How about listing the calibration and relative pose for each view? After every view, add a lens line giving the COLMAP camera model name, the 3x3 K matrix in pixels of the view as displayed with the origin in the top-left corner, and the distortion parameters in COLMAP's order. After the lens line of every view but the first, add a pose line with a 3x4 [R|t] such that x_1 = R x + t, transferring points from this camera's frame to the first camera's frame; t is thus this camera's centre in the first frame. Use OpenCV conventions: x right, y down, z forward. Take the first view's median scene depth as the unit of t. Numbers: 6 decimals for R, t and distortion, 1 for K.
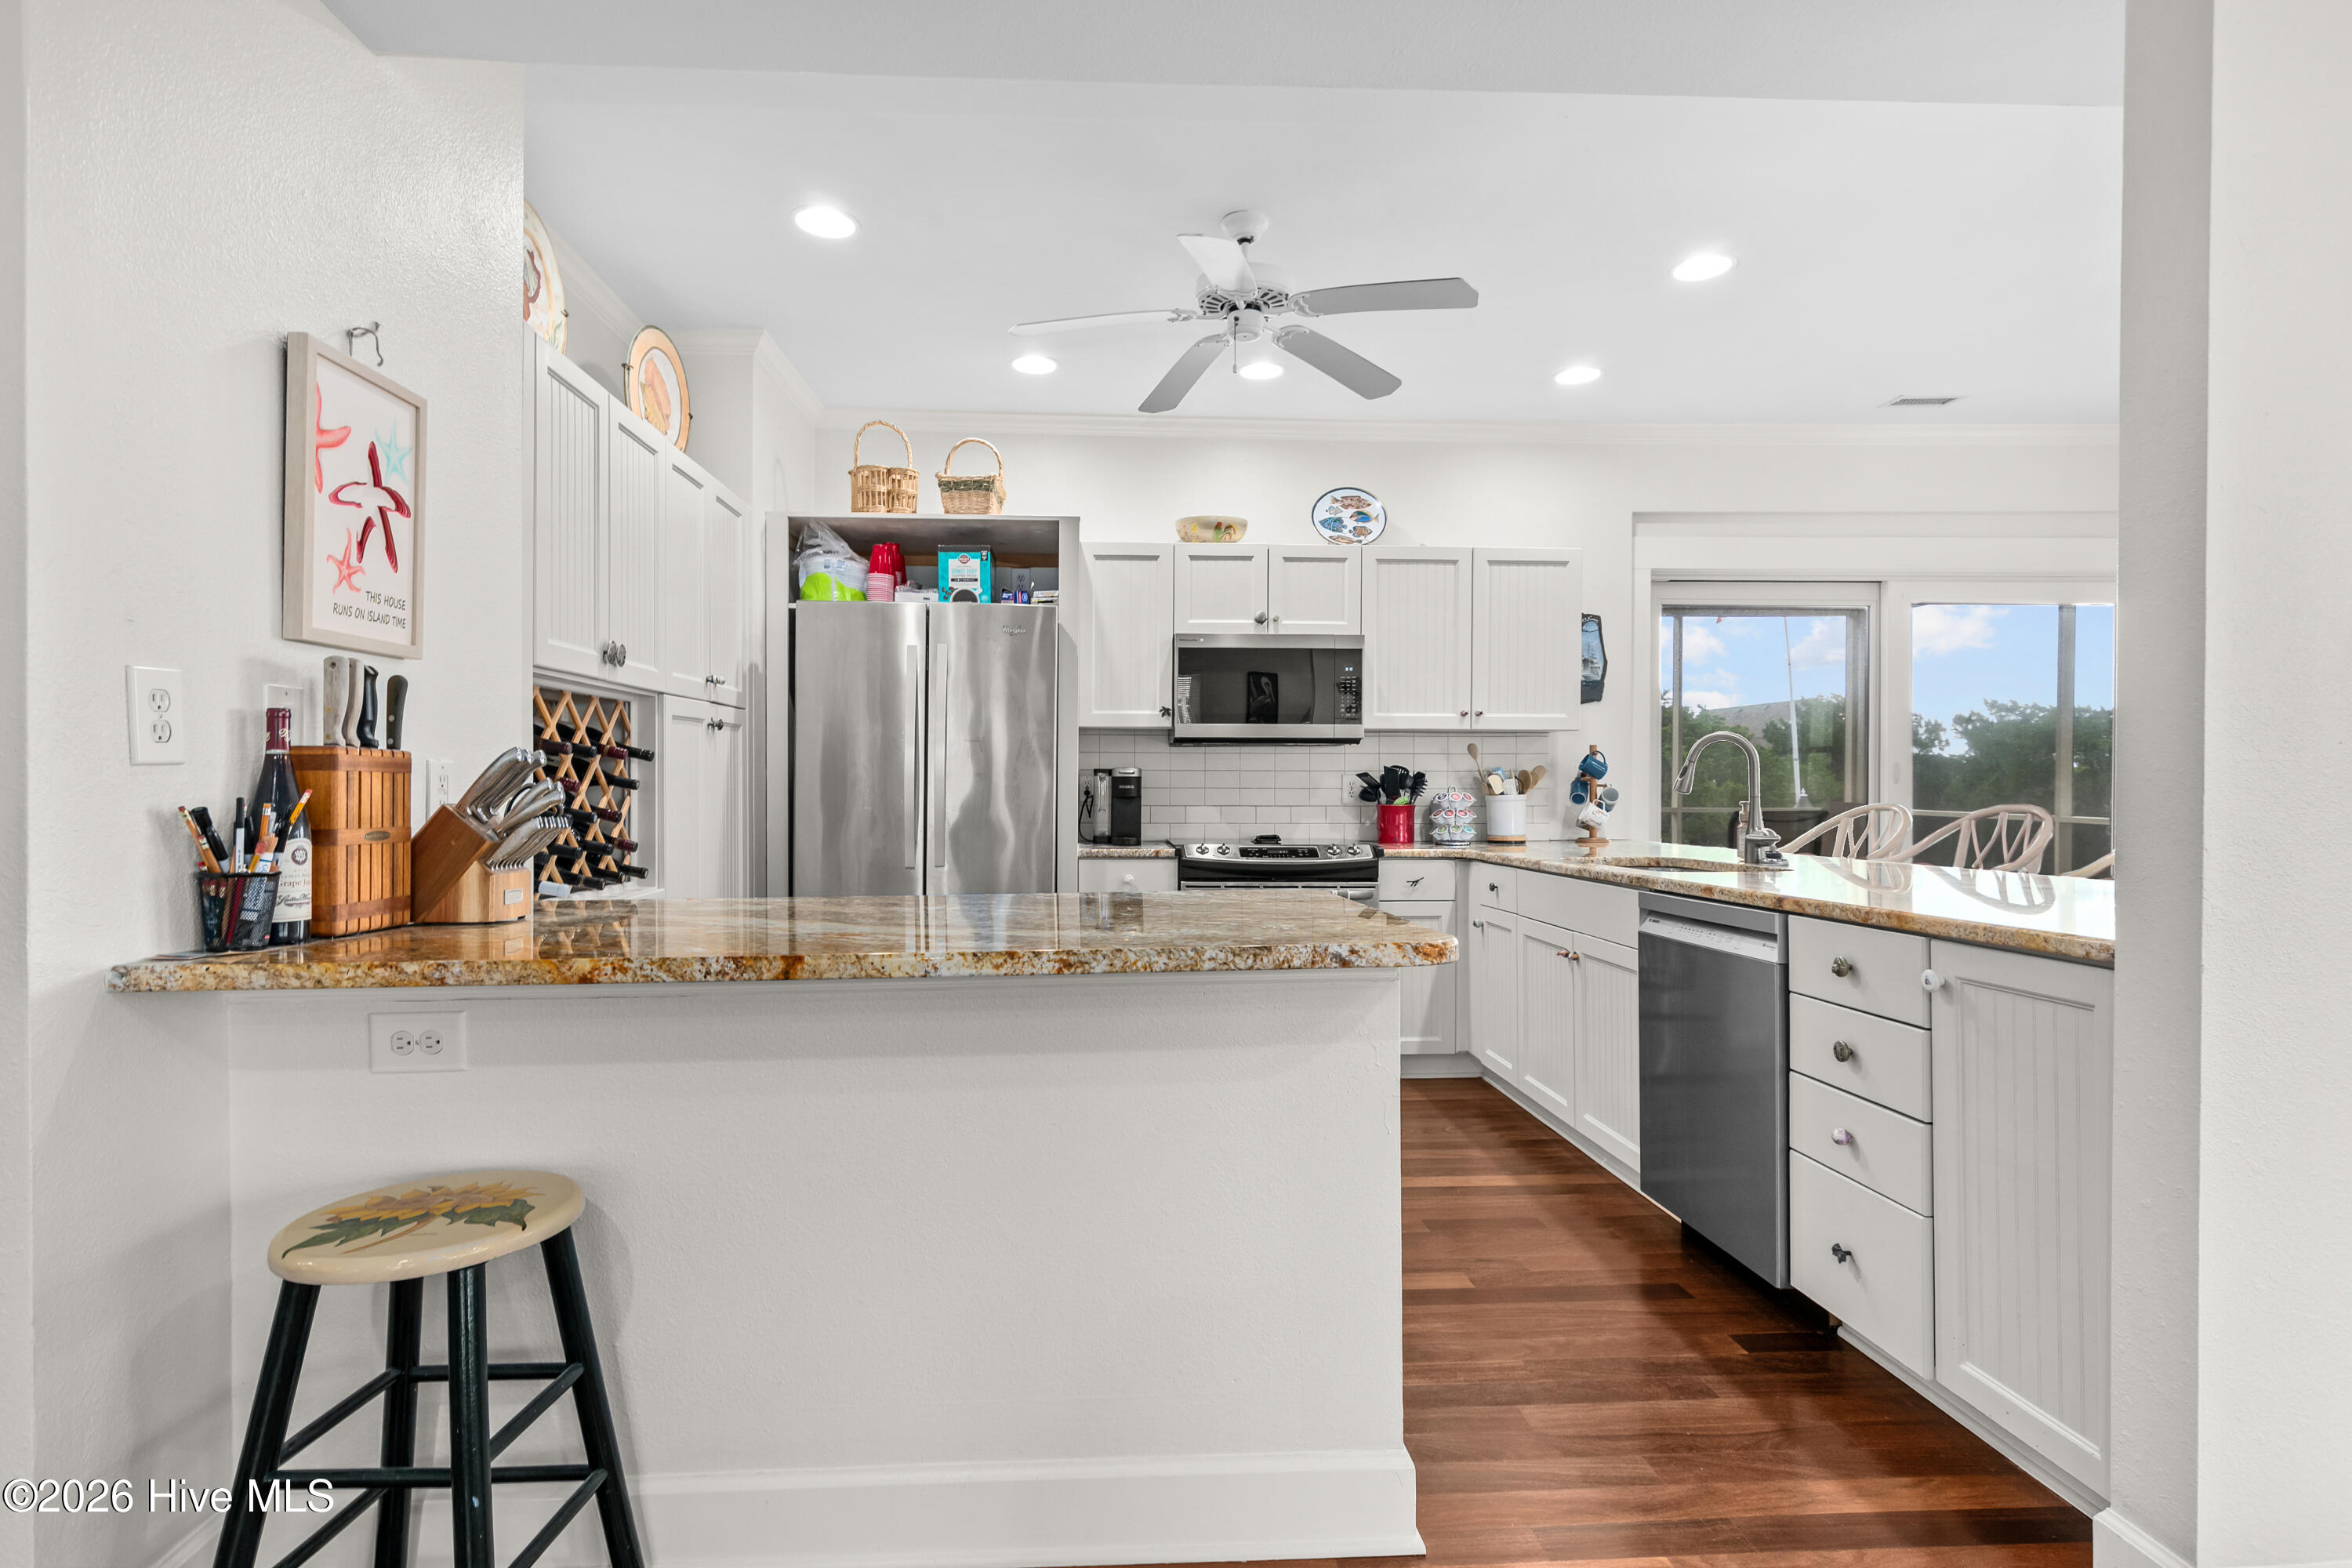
lens RADIAL K [[1140.3, 0, 1176.0], [0, 1140.3, 784.0], [0, 0, 1]] dist [0.001349, 0.000147]
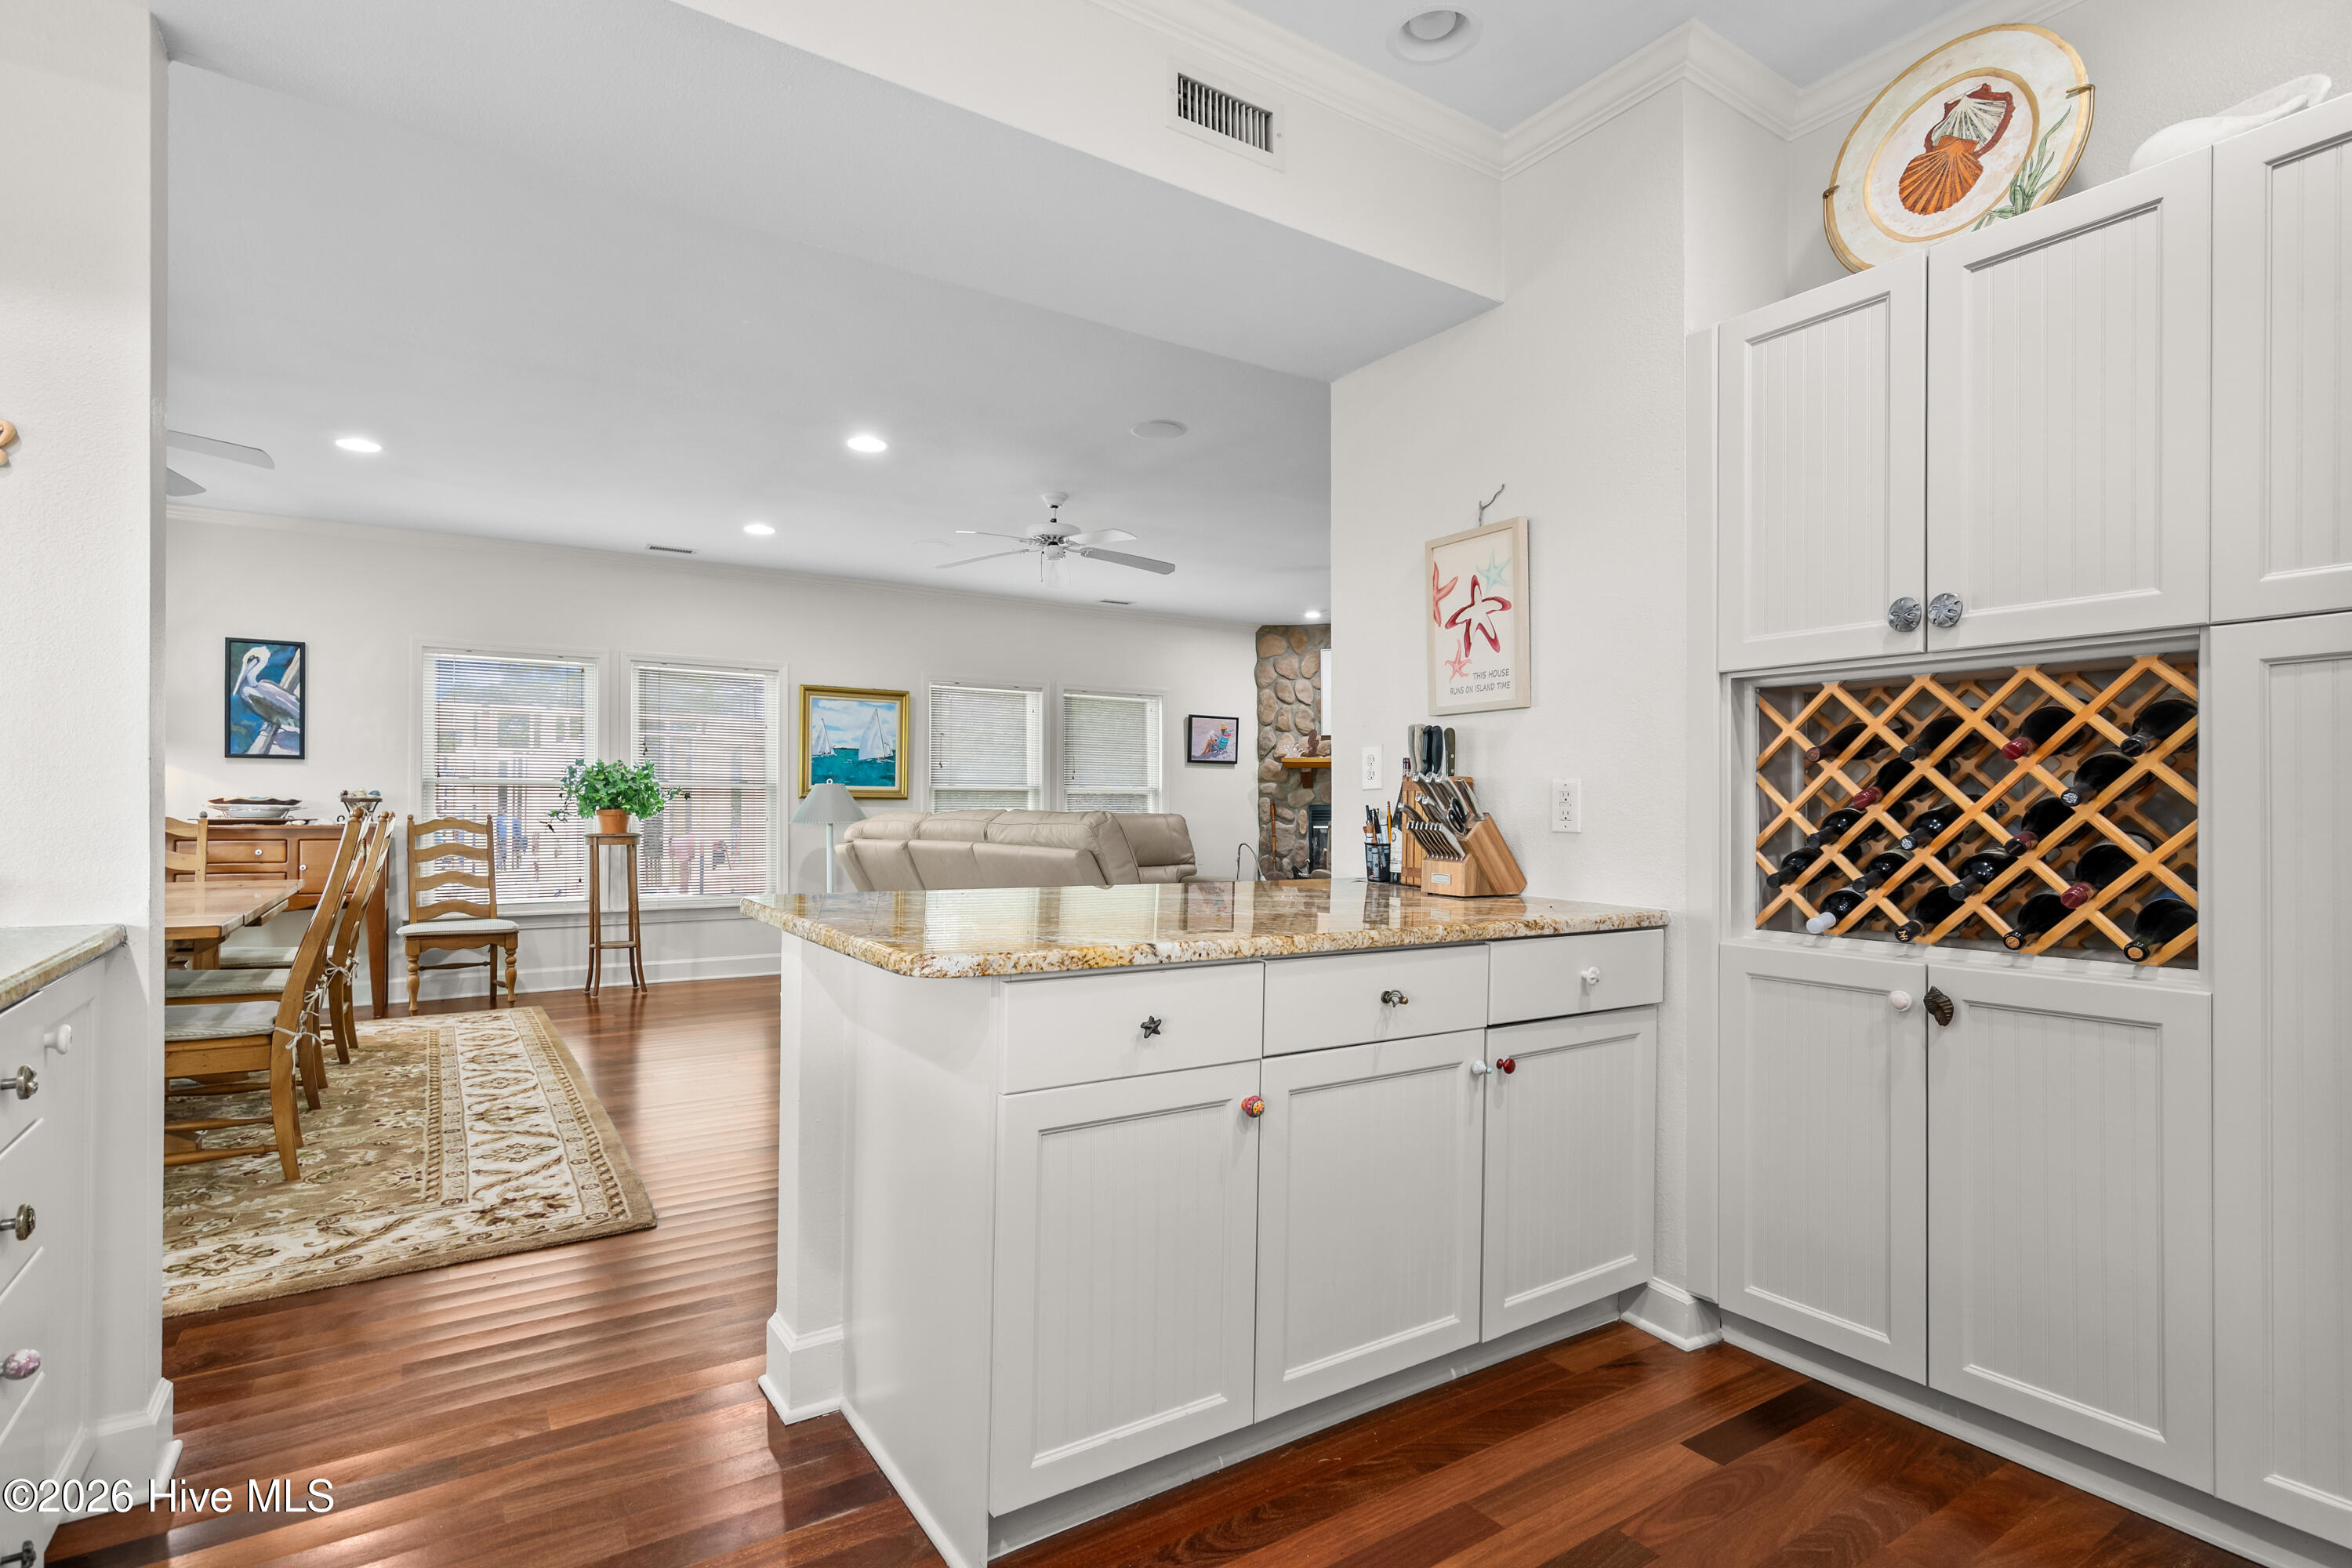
lens RADIAL K [[1150.4, 0, 1169.8], [0, 1150.4, 796.4], [0, 0, 1]] dist [0.003176, -0.000083]
pose [[-0.869943, -0.004887, -0.493129, 0.245165], [-0.002673, 0.999983, -0.005195, 0.004016], [0.493146, -0.003201, -0.869941, 1.265019]]
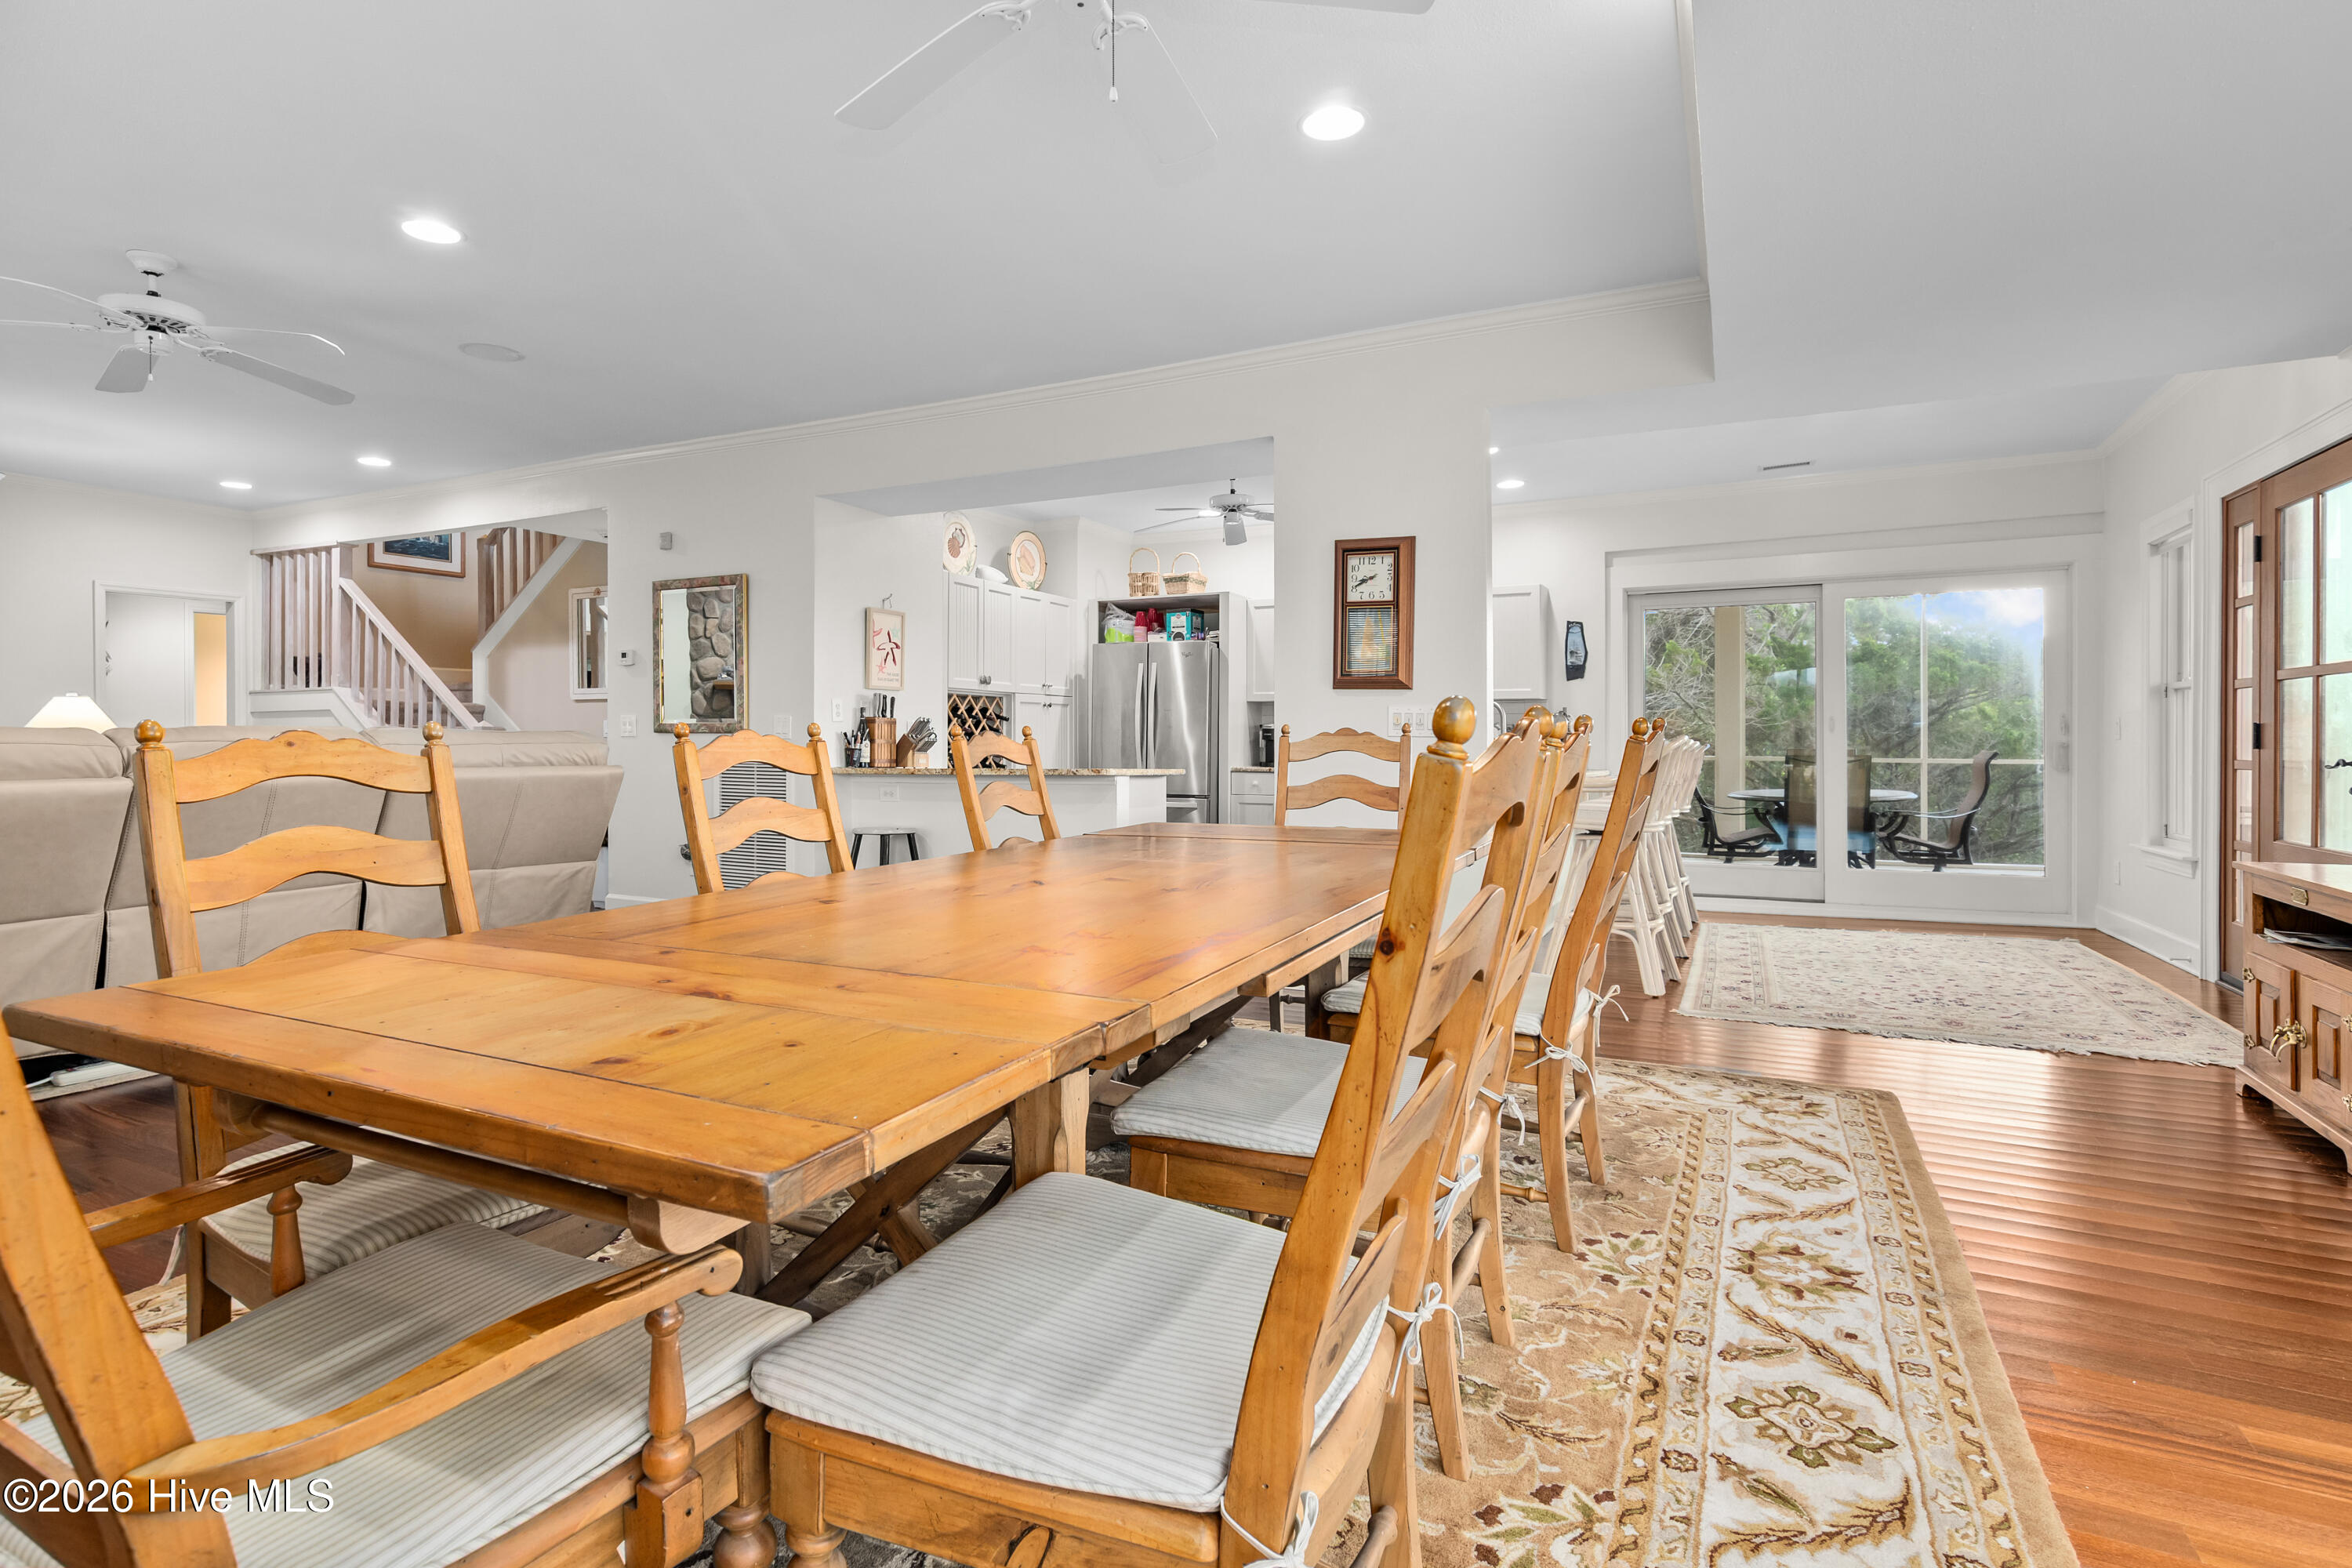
lens RADIAL K [[1154.6, 0, 1167.0], [0, 1154.6, 747.2], [0, 0, 1]] dist [0.001490, 0.001731]
pose [[0.867472, 0.002280, -0.497481, 1.070542], [-0.002995, 0.999995, -0.000640, 0.035766], [0.497477, 0.002045, 0.867475, -0.981110]]
